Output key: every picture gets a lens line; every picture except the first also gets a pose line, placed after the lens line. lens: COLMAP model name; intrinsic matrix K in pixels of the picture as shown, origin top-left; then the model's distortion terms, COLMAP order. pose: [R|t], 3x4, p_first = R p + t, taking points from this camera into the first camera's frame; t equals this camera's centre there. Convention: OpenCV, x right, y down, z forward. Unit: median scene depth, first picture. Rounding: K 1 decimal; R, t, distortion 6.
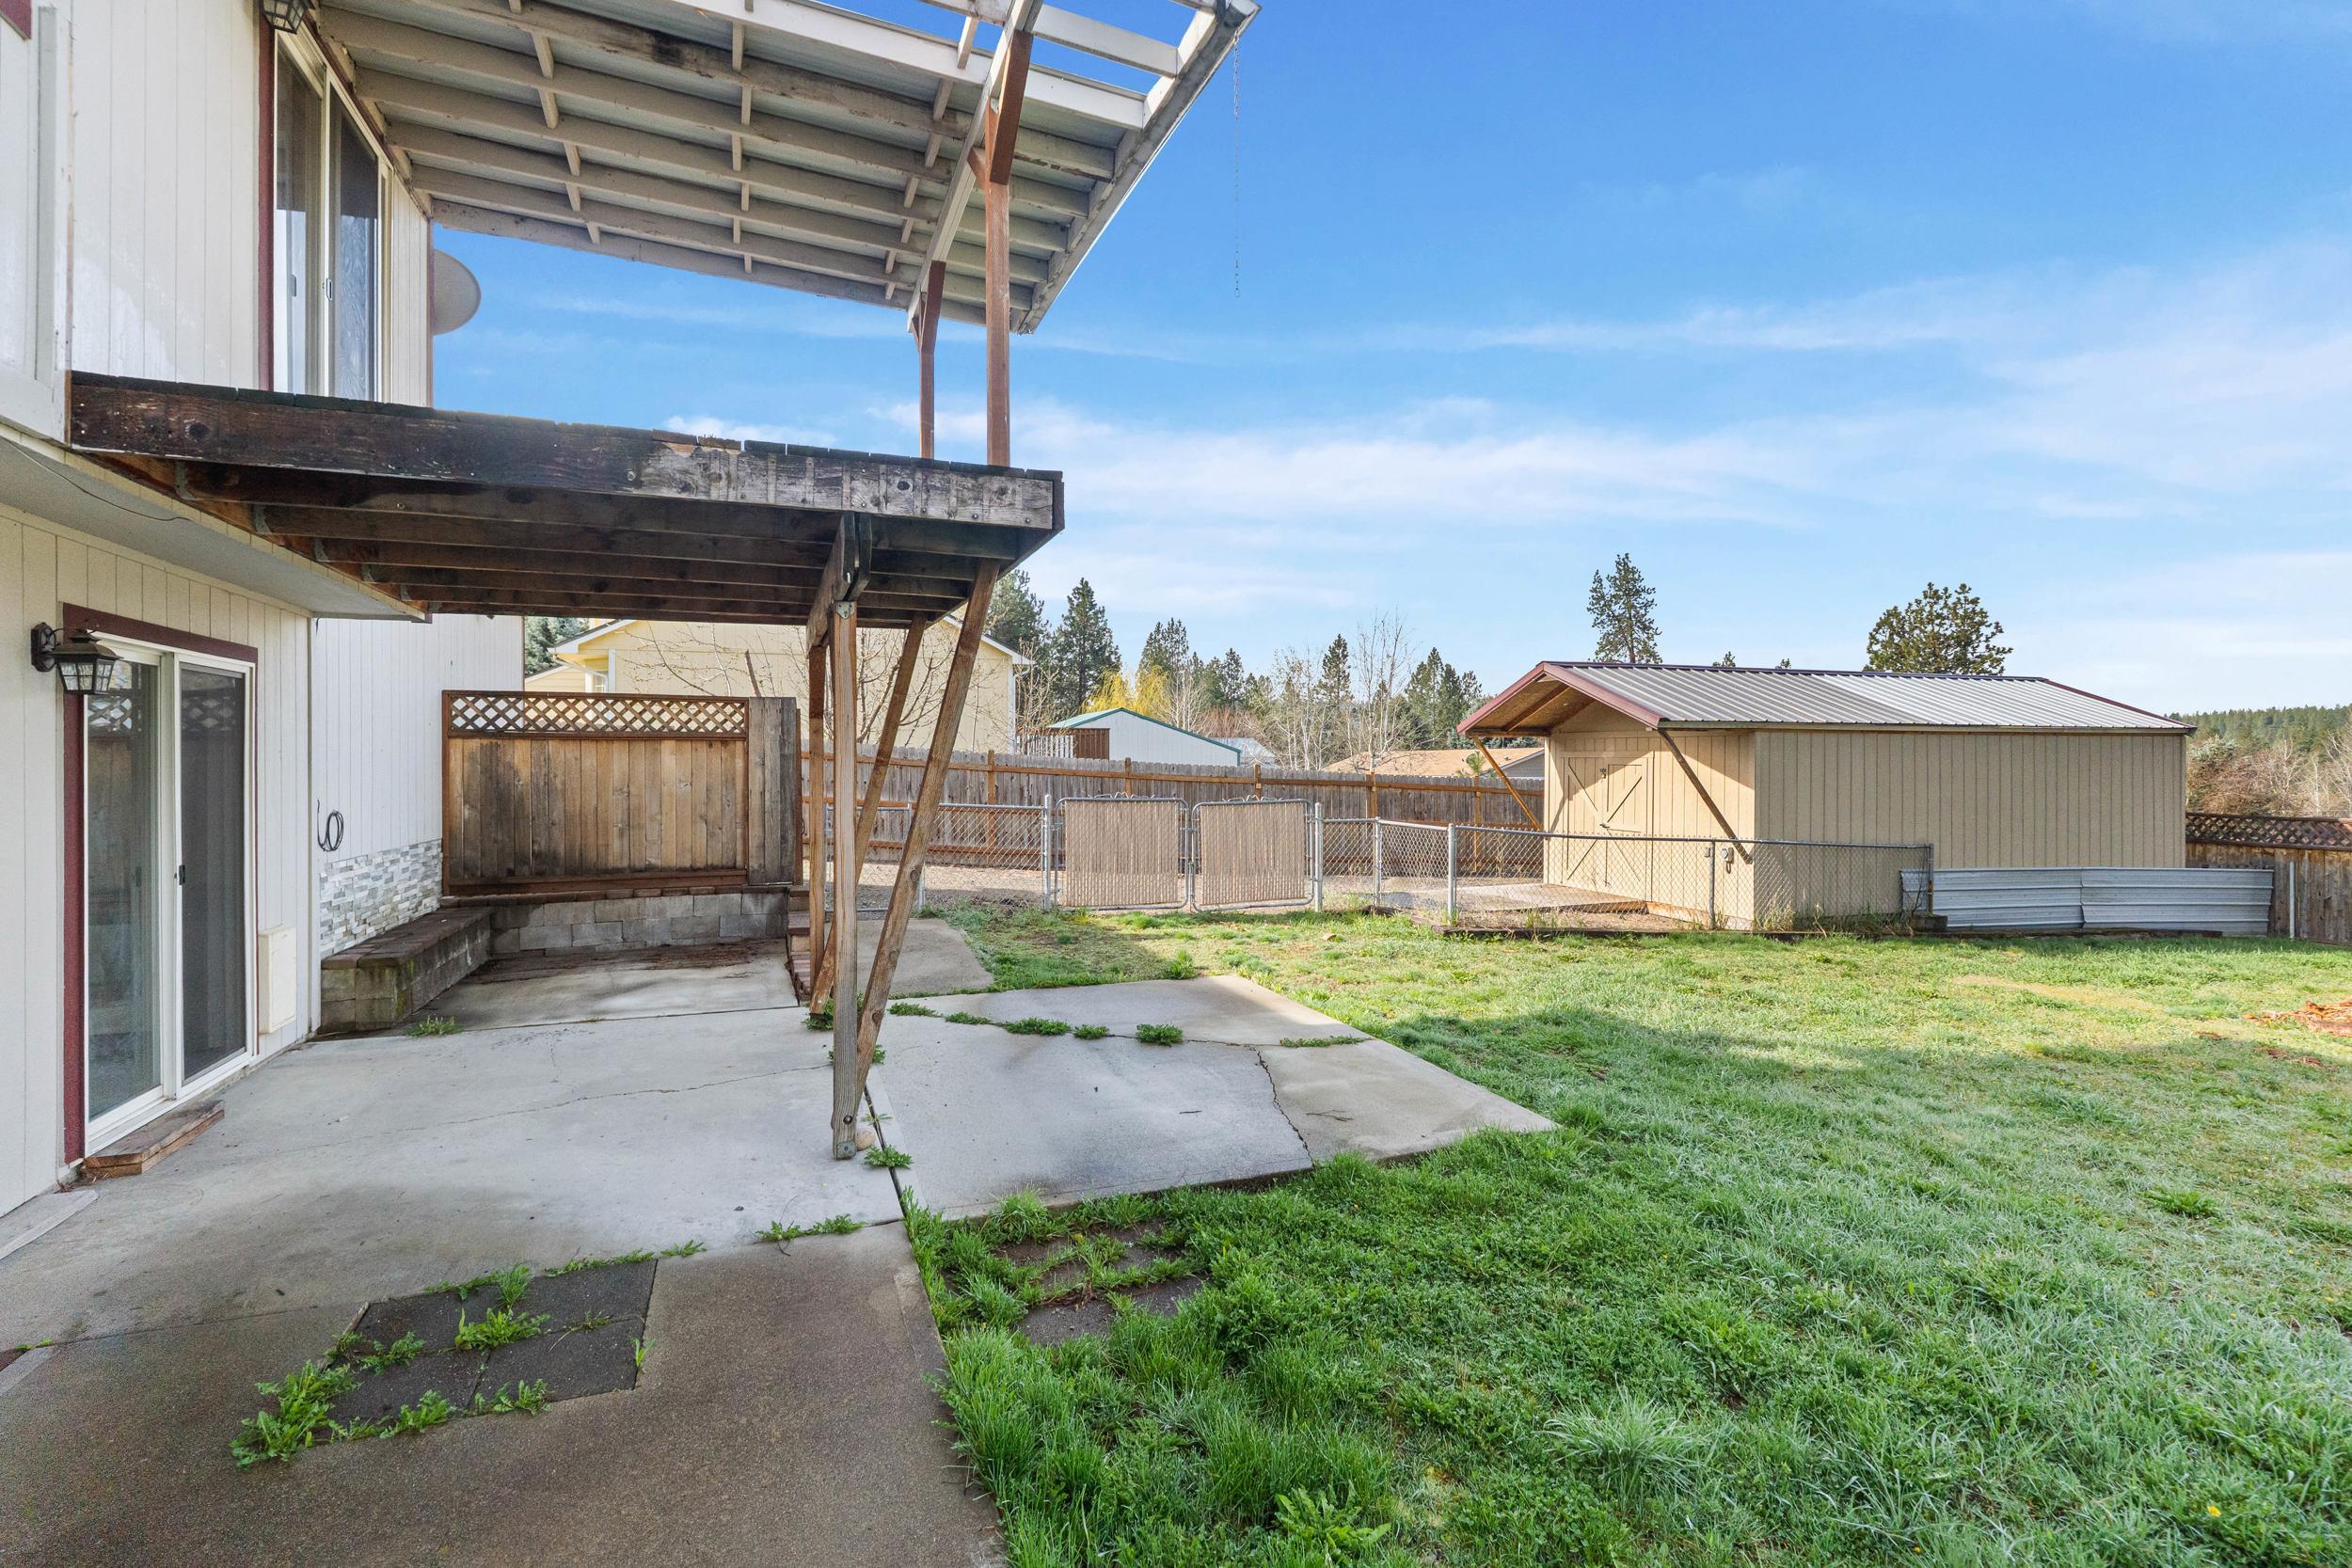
lens RADIAL K [[1063.5, 0, 1185.5], [0, 1063.5, 768.2], [0, 0, 1]] dist [-0.001665, -0.000157]
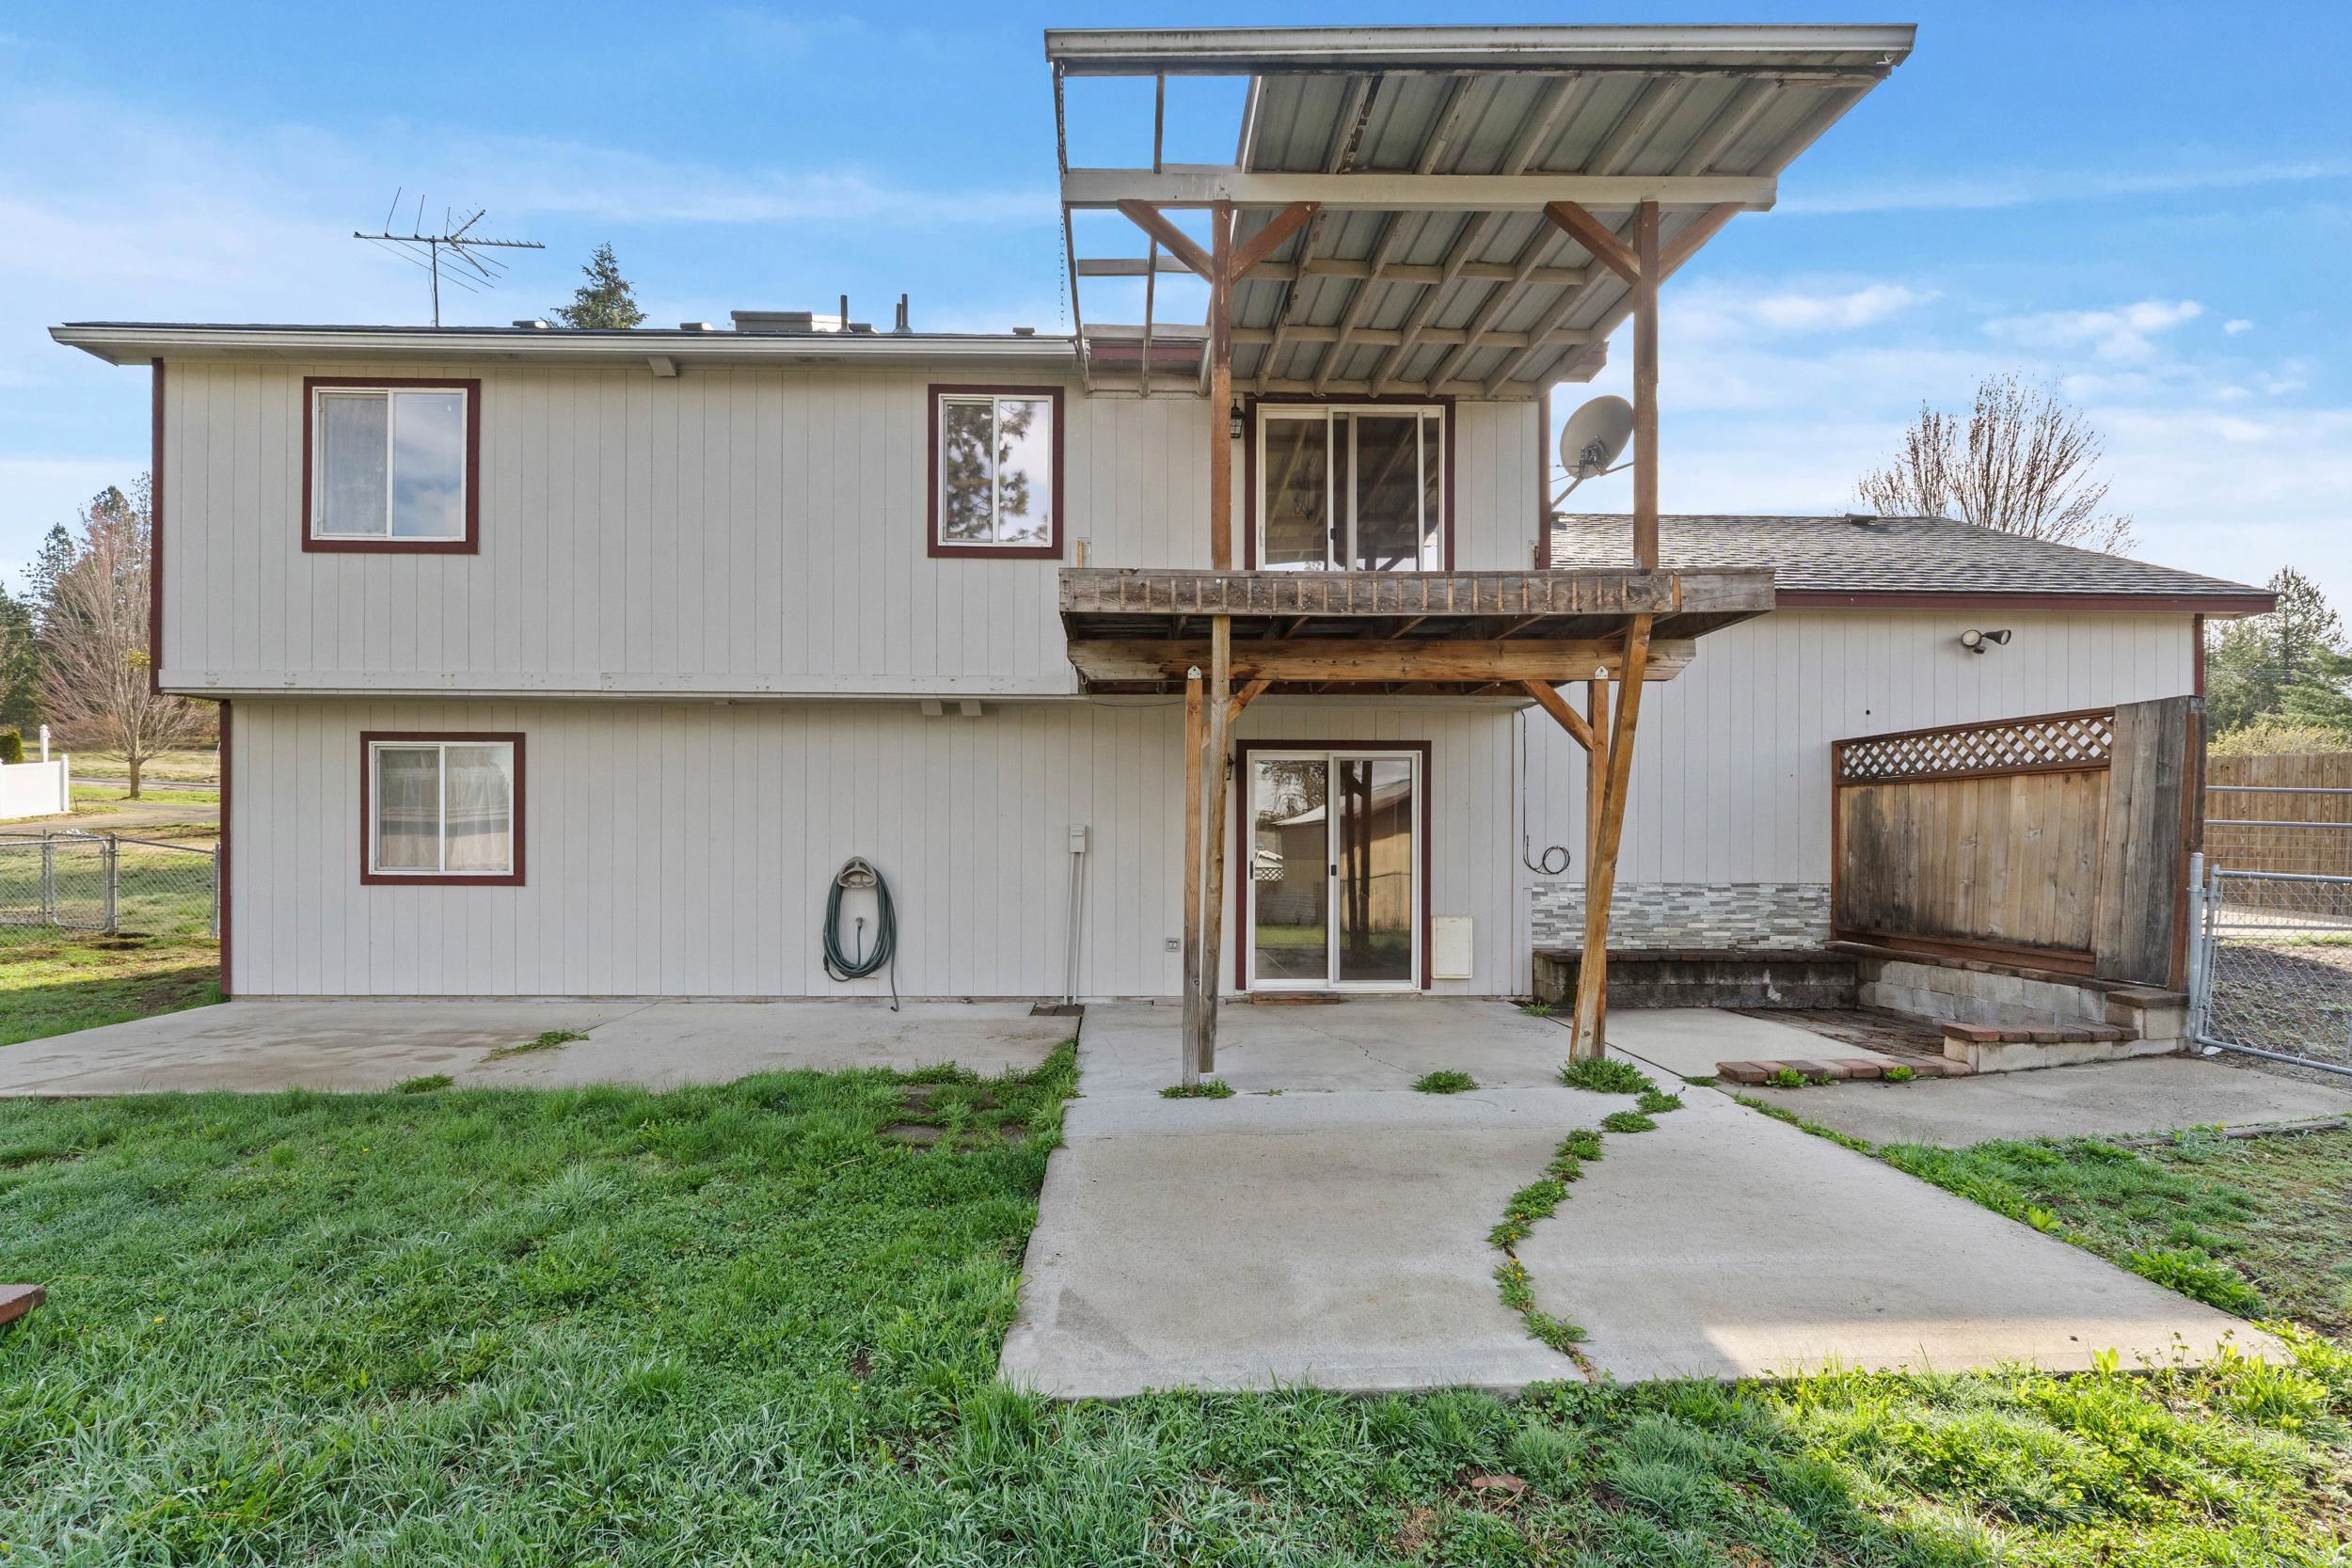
lens RADIAL K [[980.7, 0, 1116.7], [0, 980.7, 840.1], [0, 0, 1]] dist [-0.013408, -0.000161]
pose [[-0.357852, 0.001842, -0.933777, 0.421523], [-0.007727, 0.999958, 0.004934, 0.022647], [0.933746, 0.008981, -0.357823, 0.650159]]
